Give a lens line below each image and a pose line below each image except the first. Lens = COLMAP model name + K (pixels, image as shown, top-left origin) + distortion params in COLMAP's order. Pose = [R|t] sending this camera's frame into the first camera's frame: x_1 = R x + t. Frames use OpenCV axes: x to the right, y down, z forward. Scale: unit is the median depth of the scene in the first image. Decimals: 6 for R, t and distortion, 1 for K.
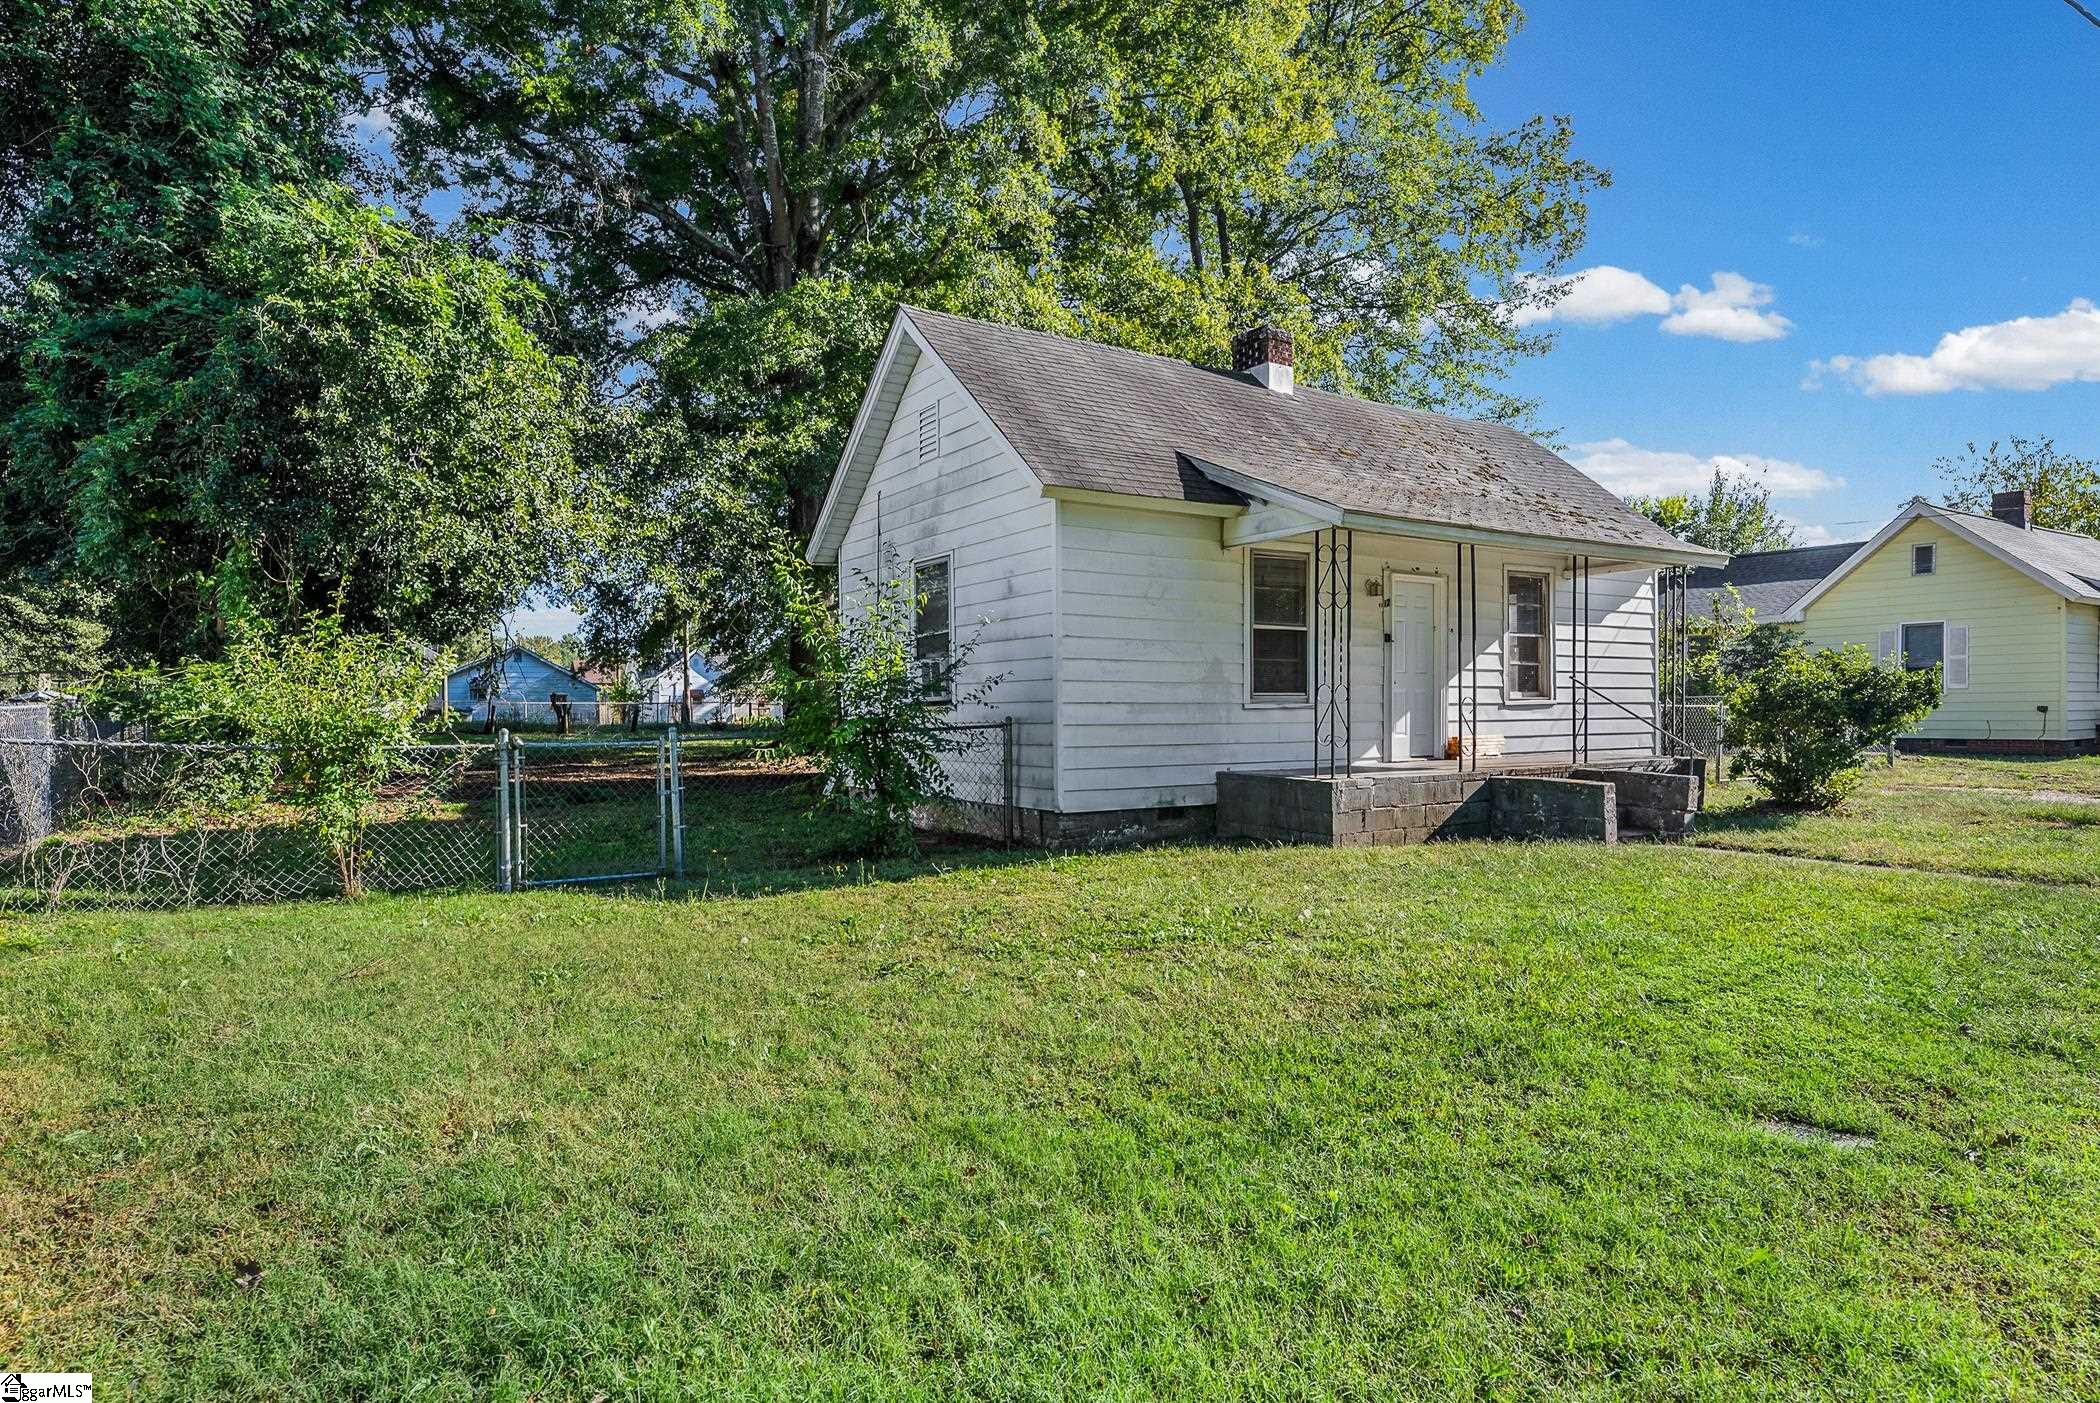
lens RADIAL K [[1082.5, 0, 1050.0], [0, 1082.5, 701.5], [0, 0, 1]] dist [-0.014801, 0.000085]
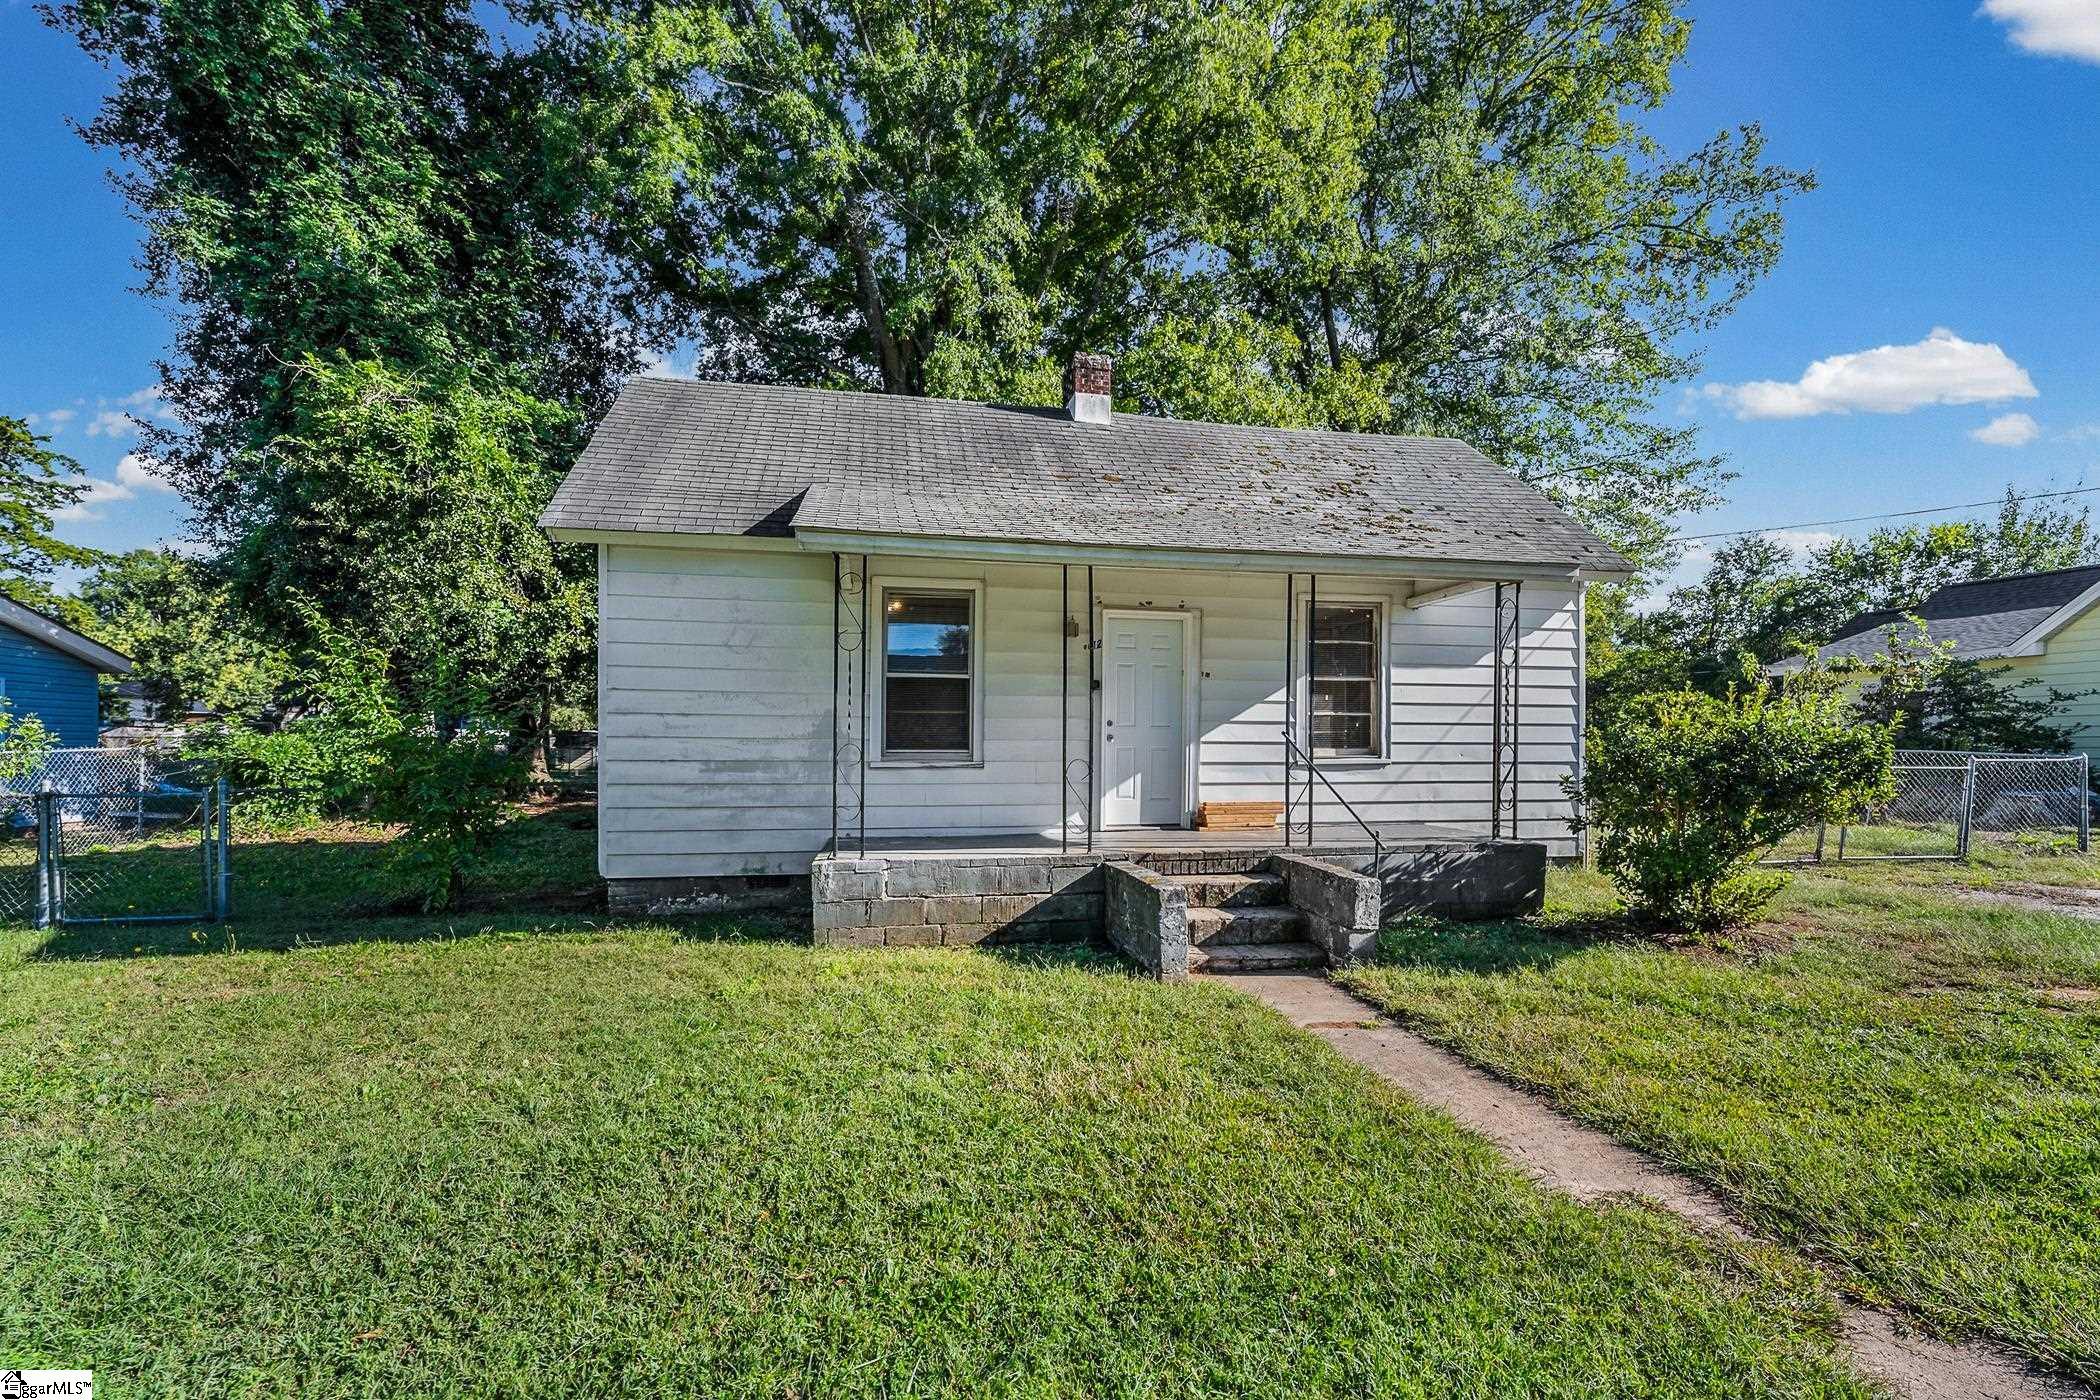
lens RADIAL K [[854.8, 0, 1060.4], [0, 854.8, 712.9], [0, 0, 1]] dist [-0.001039, 0.000040]
pose [[0.938856, -0.004928, -0.344275, 0.505341], [-0.007859, 0.999330, -0.035736, -0.012664], [0.344221, 0.036257, 0.938188, 0.351527]]
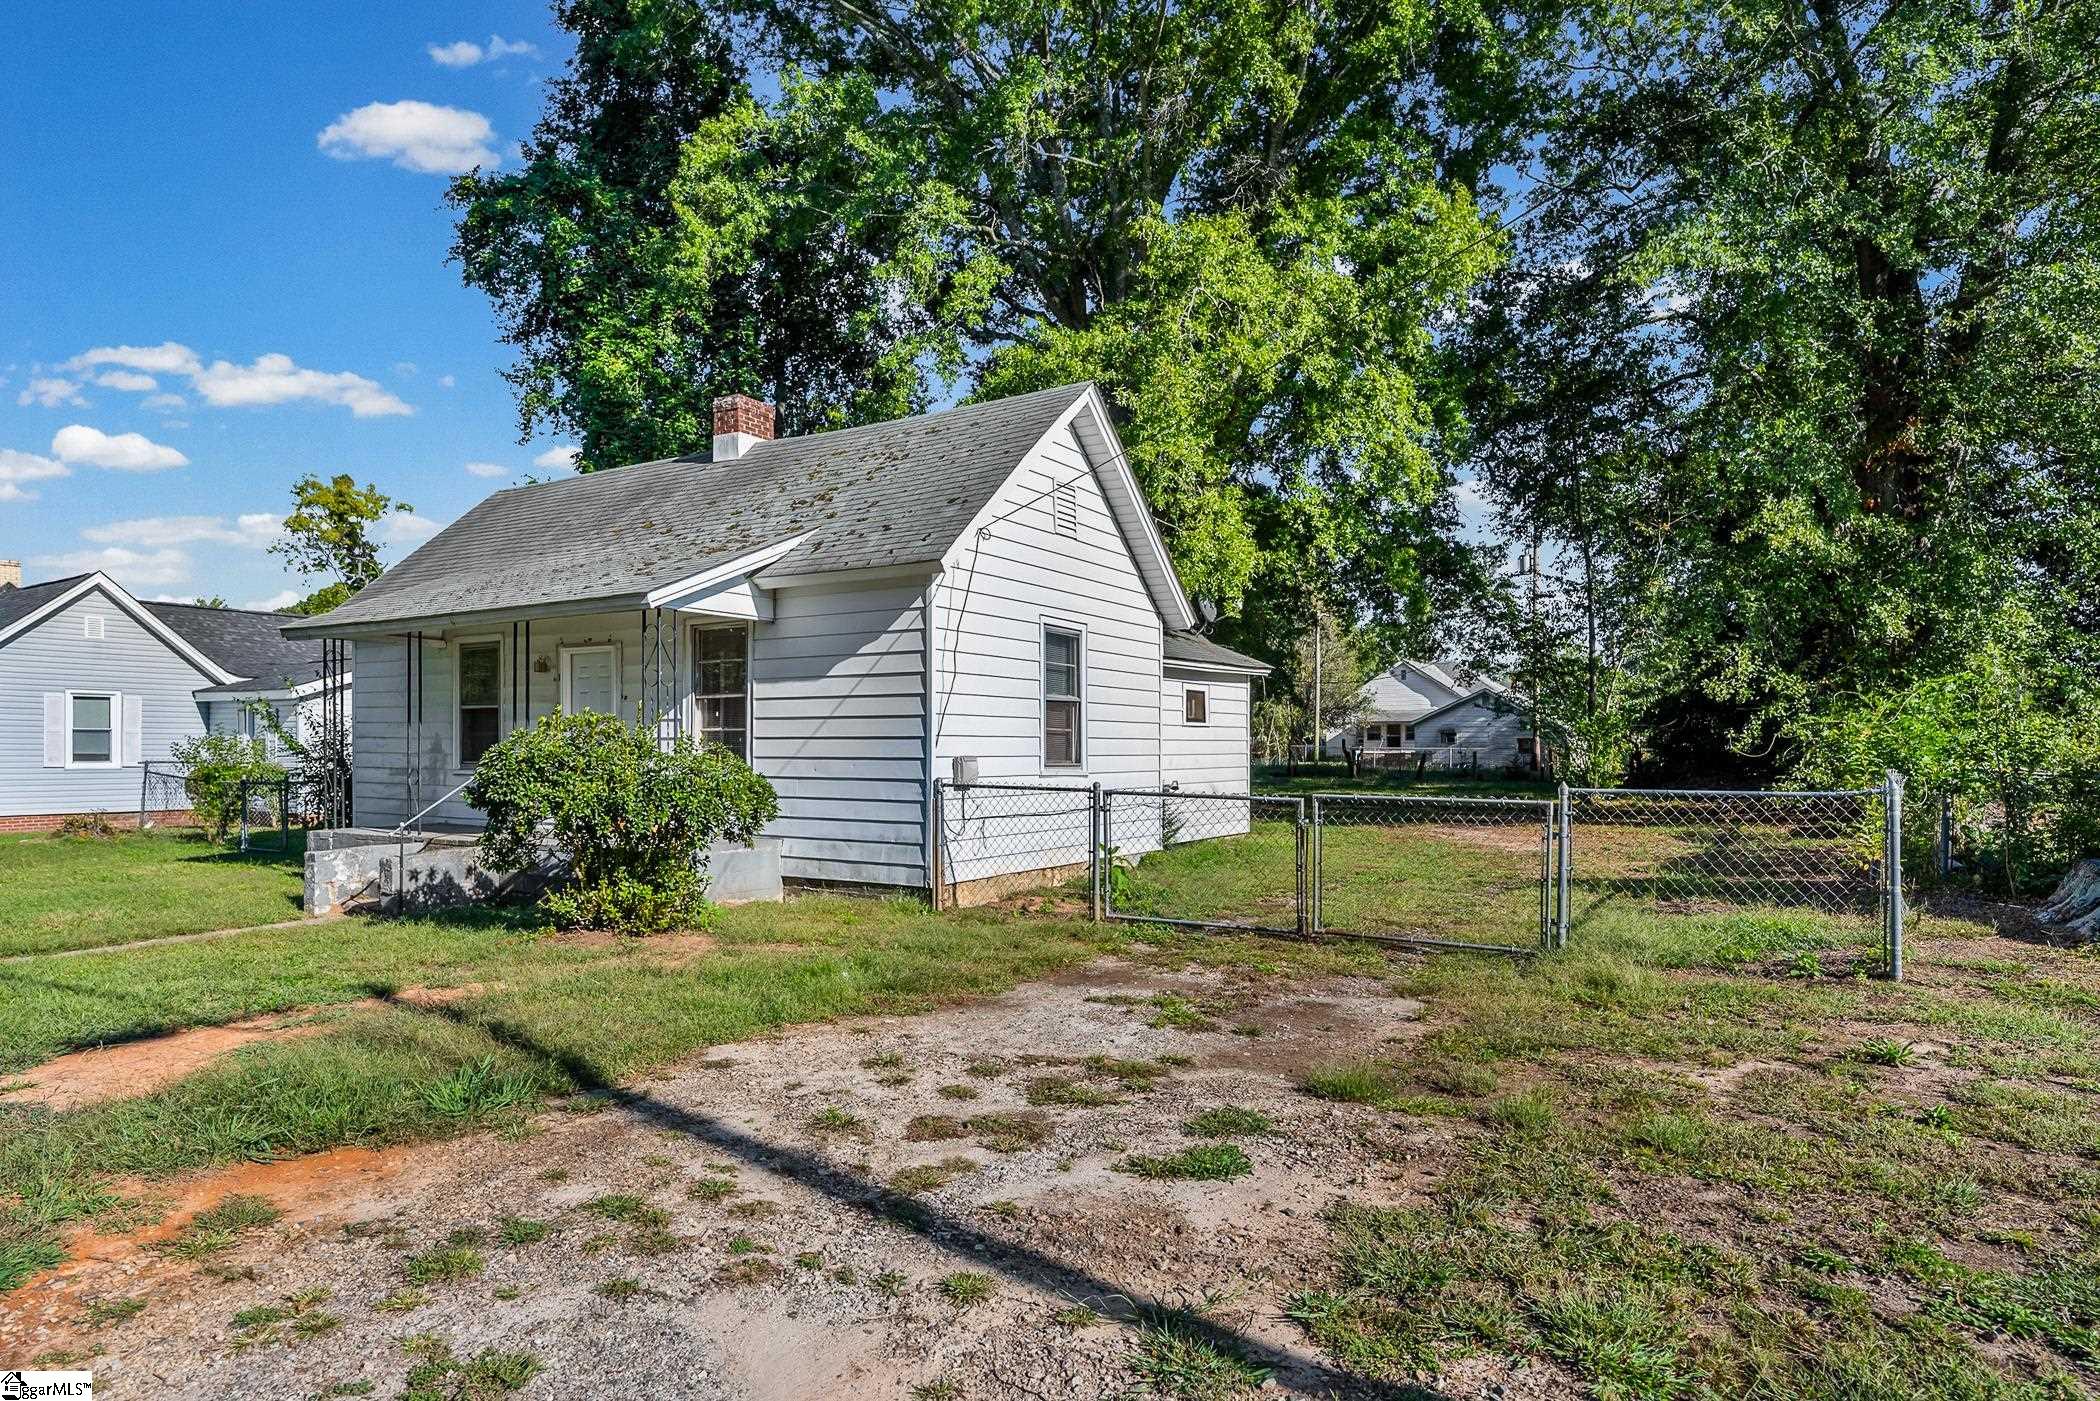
lens RADIAL K [[1178.4, 0, 1050.0], [0, 1178.4, 700.5], [0, 0, 1]] dist [0.000041, 0.000004]
pose [[0.476918, -0.032788, -0.878336, 1.505301], [-0.008927, 0.999072, -0.042142, -0.023615], [0.878902, 0.027939, 0.476183, 0.857257]]
